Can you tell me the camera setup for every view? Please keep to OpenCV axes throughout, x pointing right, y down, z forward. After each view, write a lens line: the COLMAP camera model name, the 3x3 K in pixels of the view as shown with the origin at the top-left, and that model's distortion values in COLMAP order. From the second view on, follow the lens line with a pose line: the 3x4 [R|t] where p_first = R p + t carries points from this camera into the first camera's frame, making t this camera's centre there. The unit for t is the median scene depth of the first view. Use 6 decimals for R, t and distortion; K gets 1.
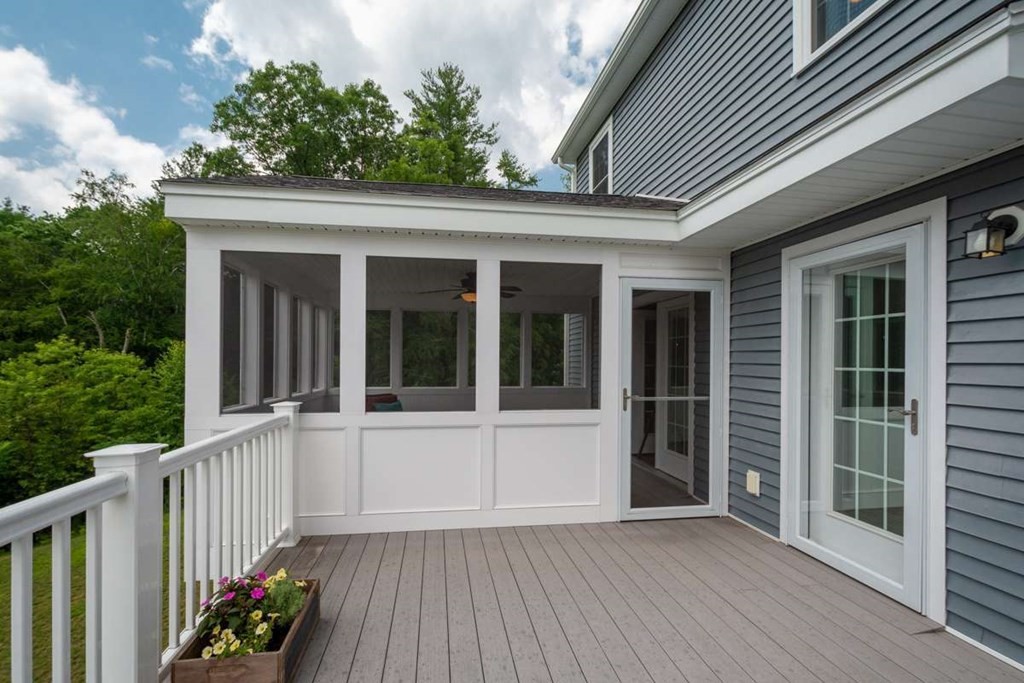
lens RADIAL K [[471.3, 0, 526.6], [0, 471.3, 358.7], [0, 0, 1]] dist [-0.001376, -0.000435]
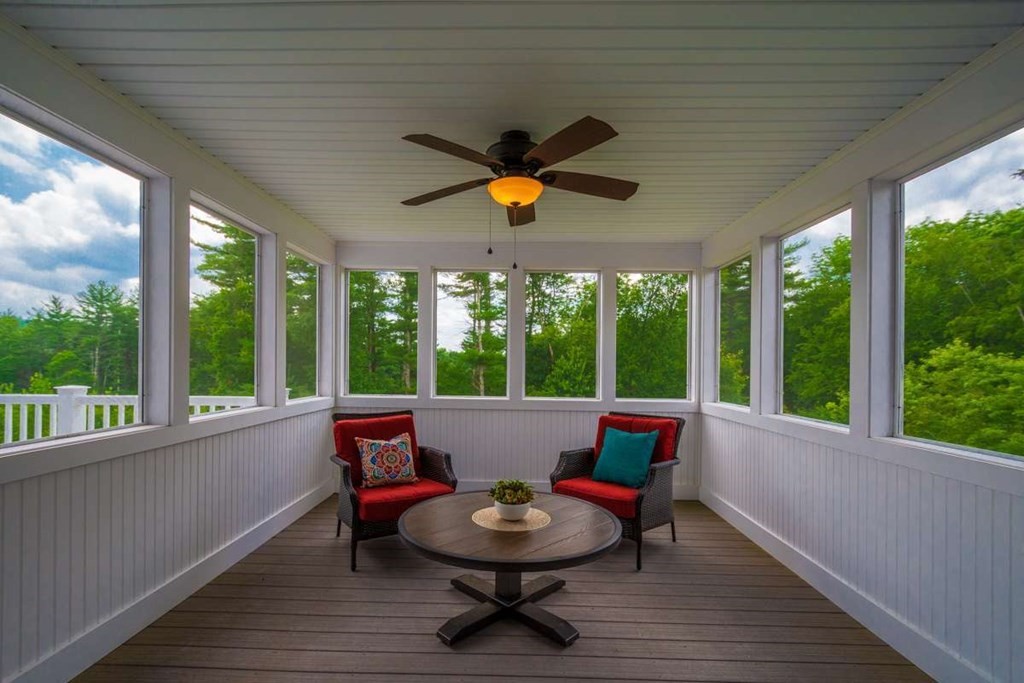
lens RADIAL K [[503.3, 0, 514.2], [0, 503.3, 358.1], [0, 0, 1]] dist [-0.000265, -0.000411]
pose [[-0.175940, -0.015023, -0.984286, 0.107691], [-0.008501, 0.999869, -0.013742, 0.006944], [0.984364, 0.005950, -0.176045, 0.336923]]
